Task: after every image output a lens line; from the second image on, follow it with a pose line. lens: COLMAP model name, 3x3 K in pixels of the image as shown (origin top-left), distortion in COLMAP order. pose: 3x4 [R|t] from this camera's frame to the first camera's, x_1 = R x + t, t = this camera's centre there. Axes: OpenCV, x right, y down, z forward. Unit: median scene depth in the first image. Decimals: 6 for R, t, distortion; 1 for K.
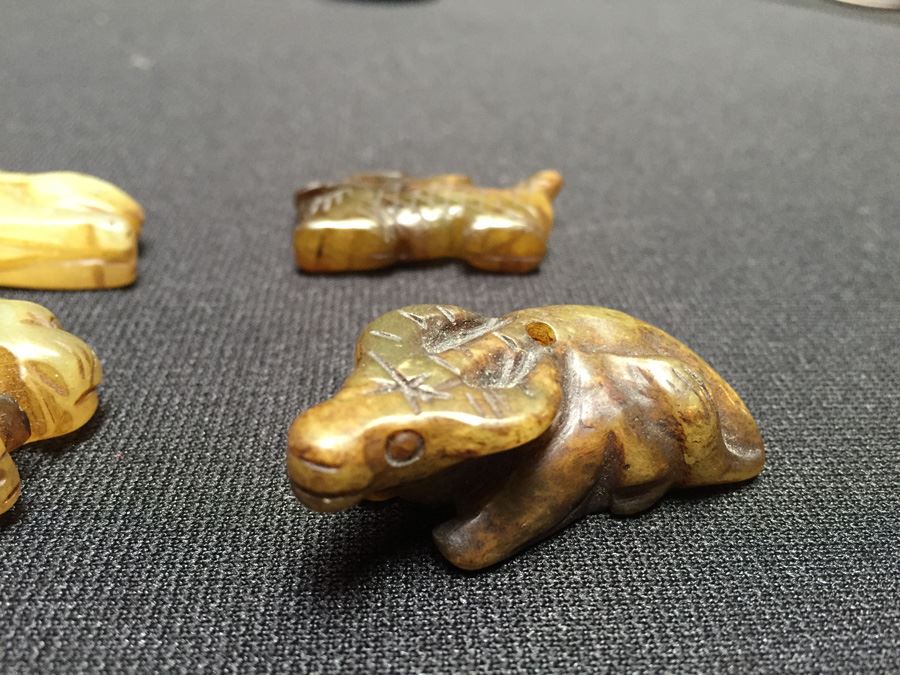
lens RADIAL K [[761.0, 0, 450.0], [0, 761.0, 337.5], [0, 0, 1]] dist [0.093614, -0.155970]
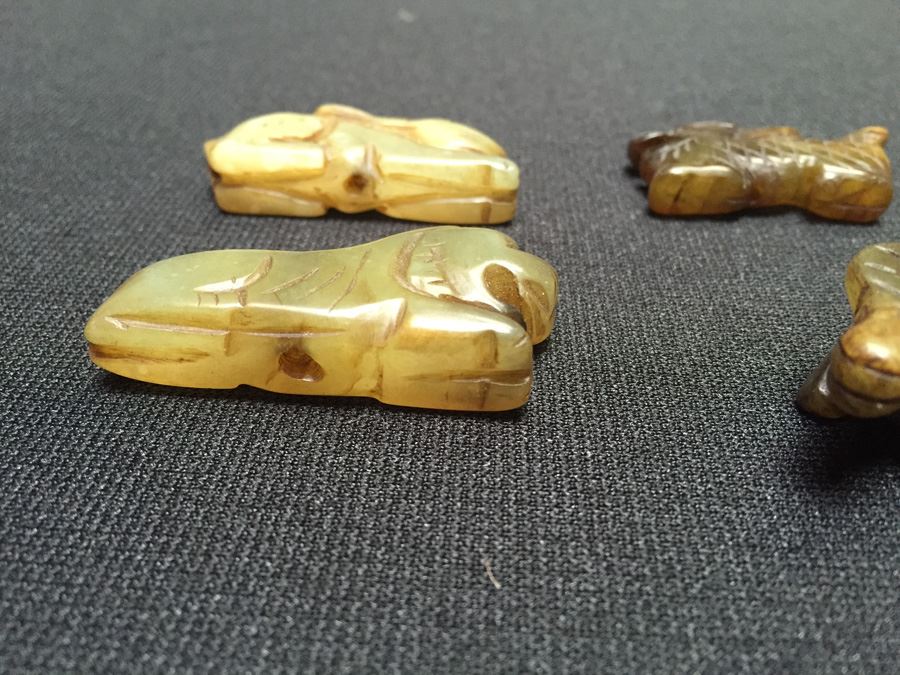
lens RADIAL K [[761.0, 0, 450.0], [0, 761.0, 337.5], [0, 0, 1]] dist [0.093614, -0.155970]
pose [[0.995860, 0.044828, -0.079083, -0.389161], [-0.041210, 0.998054, 0.046799, 0.047167], [0.081027, -0.043346, 0.995769, -0.100687]]
